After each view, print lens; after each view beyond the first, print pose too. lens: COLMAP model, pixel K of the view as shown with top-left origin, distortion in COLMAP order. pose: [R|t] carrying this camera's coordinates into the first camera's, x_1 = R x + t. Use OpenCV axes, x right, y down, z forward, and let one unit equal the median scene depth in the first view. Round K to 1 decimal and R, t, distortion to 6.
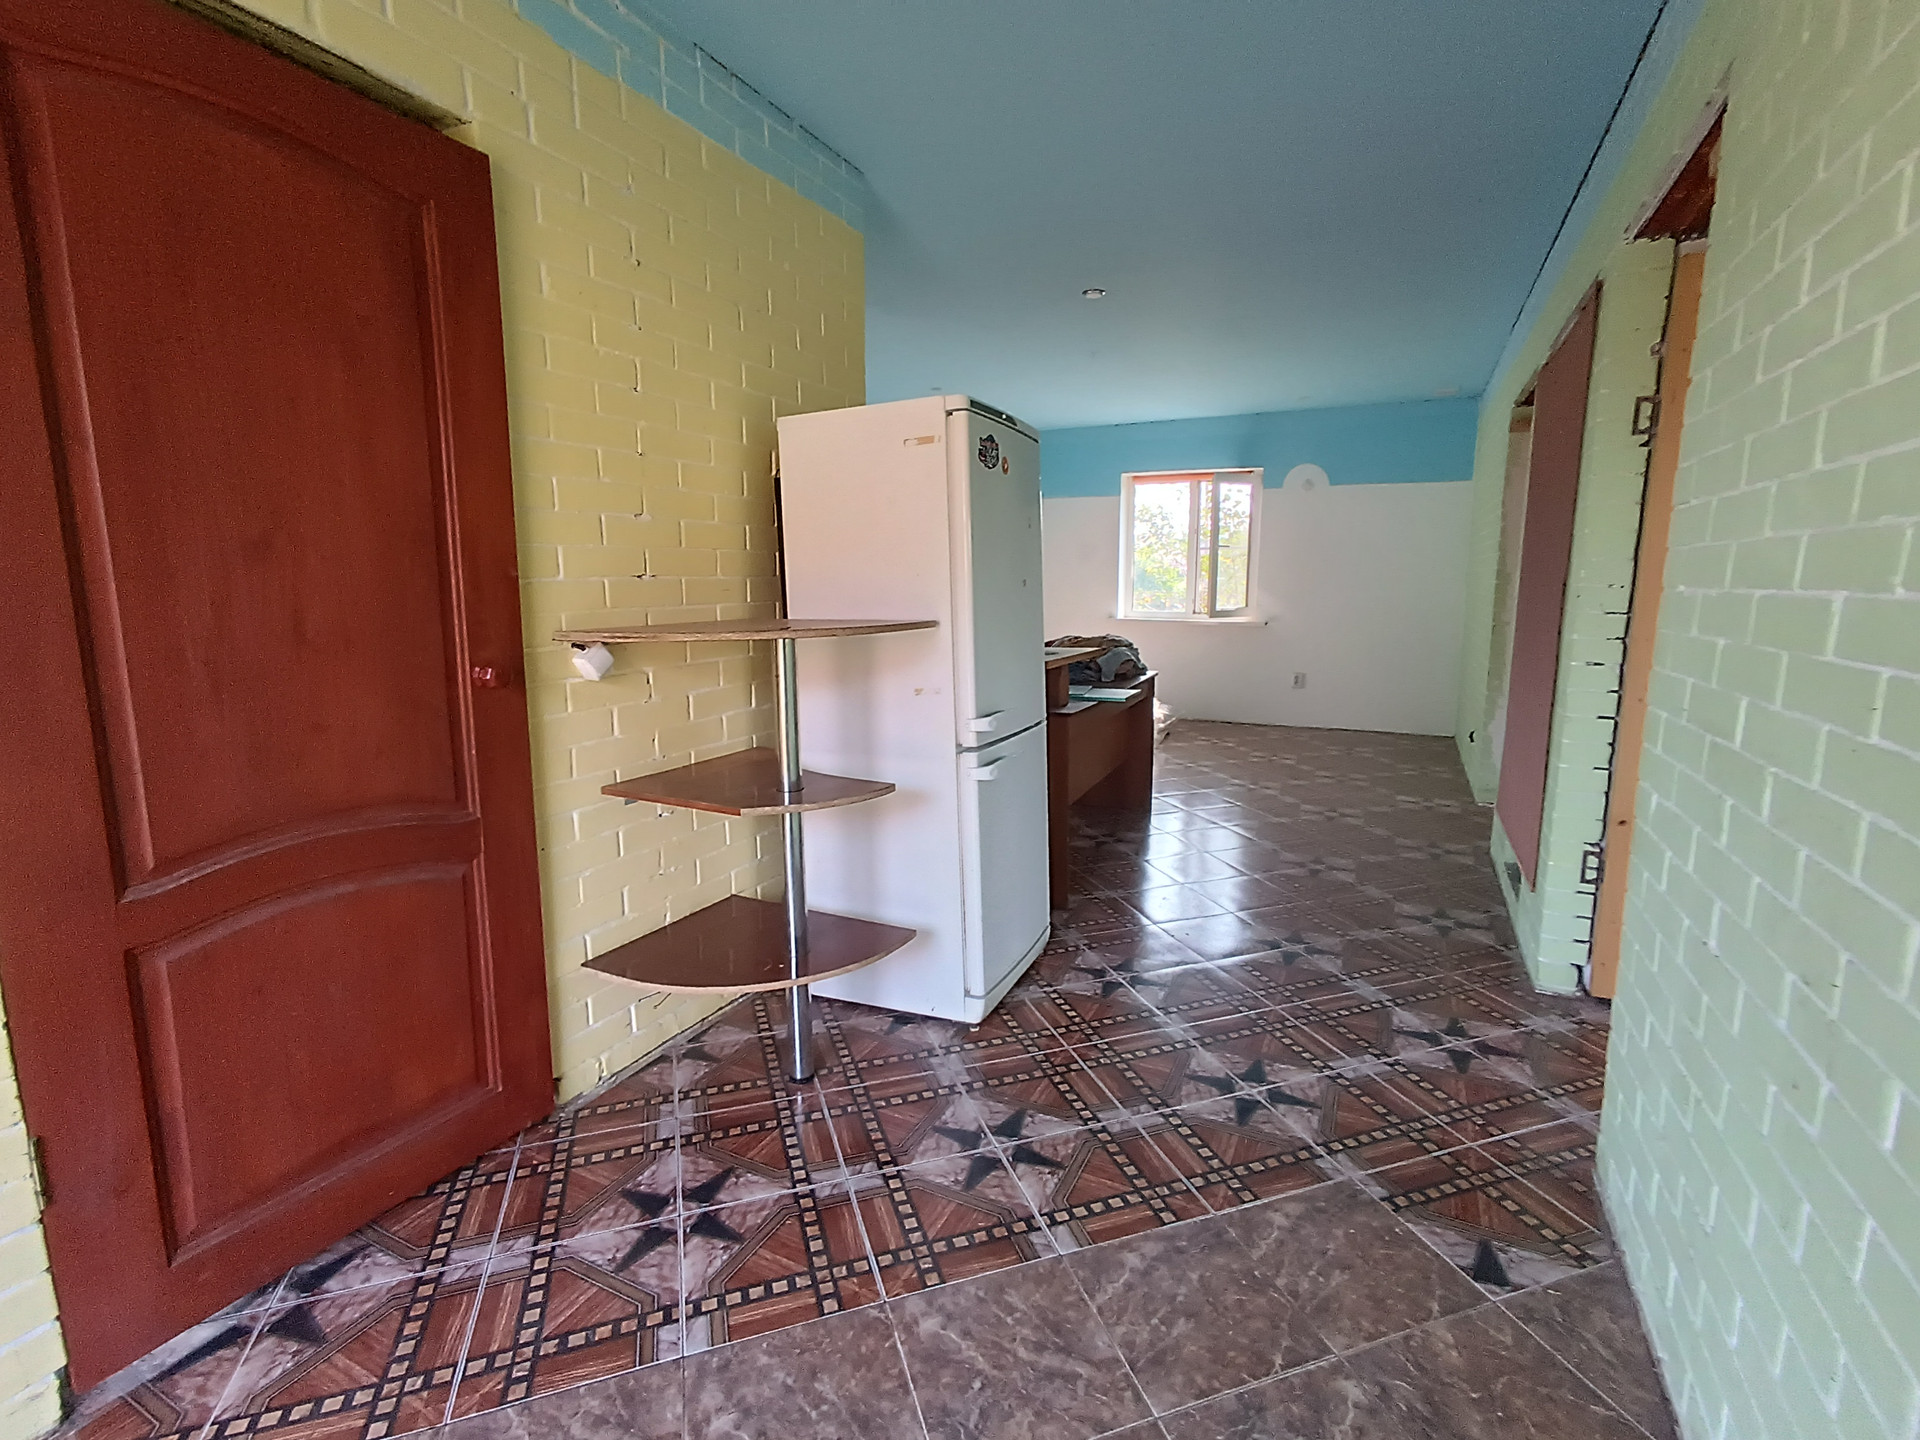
lens RADIAL K [[872.5, 0, 966.5], [0, 872.5, 706.6], [0, 0, 1]] dist [-0.015187, 0.016537]
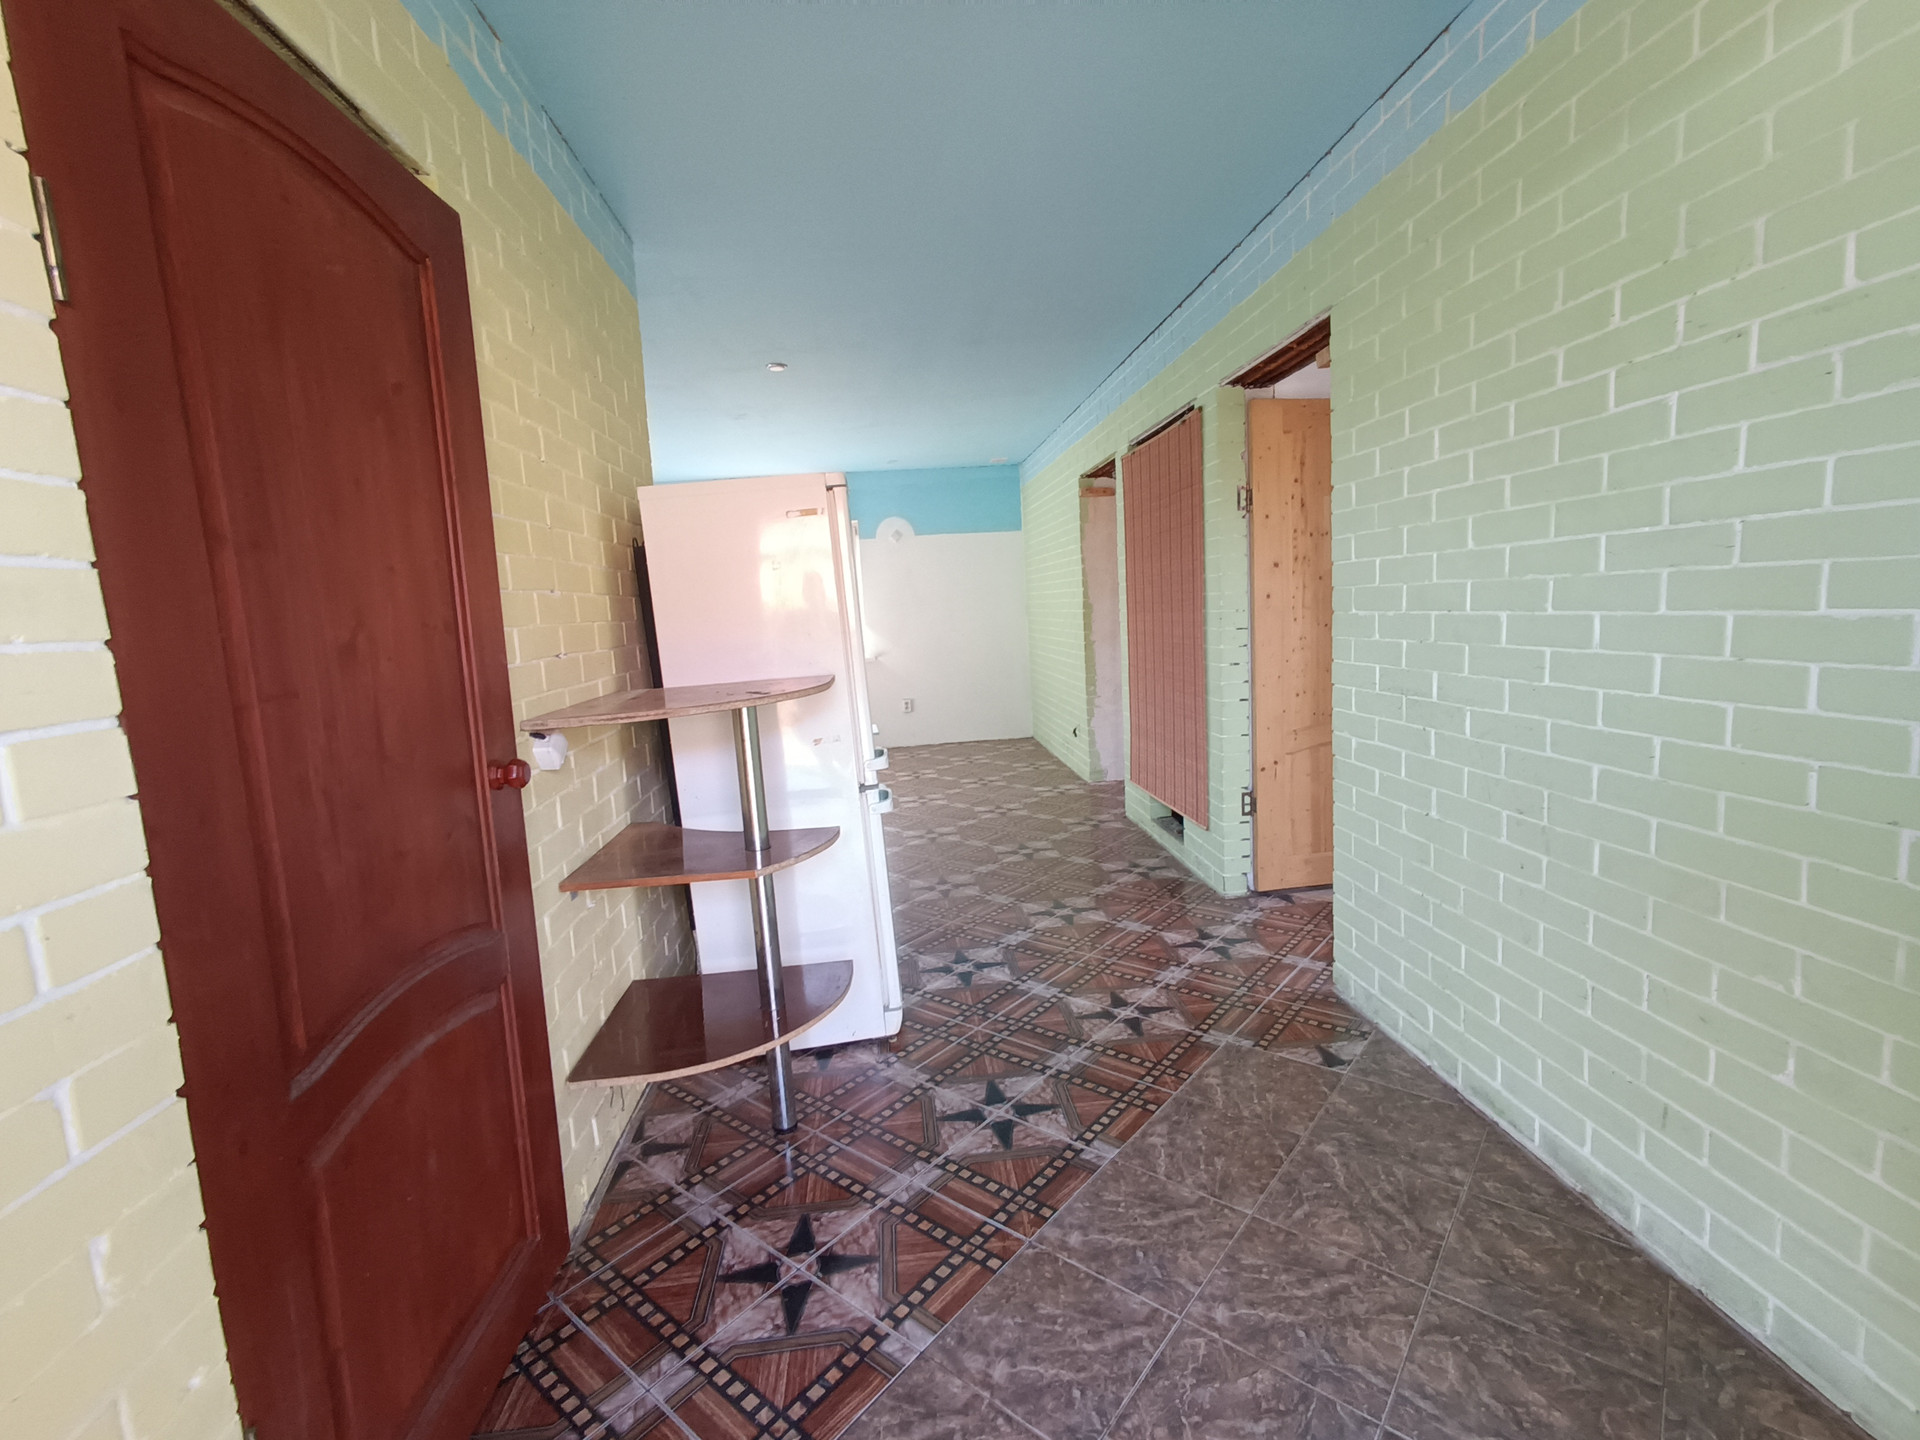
lens RADIAL K [[872.5, 0, 954.3], [0, 872.5, 708.7], [0, 0, 1]] dist [-0.015187, 0.016537]
pose [[0.851837, -0.108015, 0.512549, -0.547063], [0.131118, 0.991326, -0.009001, -0.030423], [-0.507131, 0.074871, 0.858611, -0.017316]]
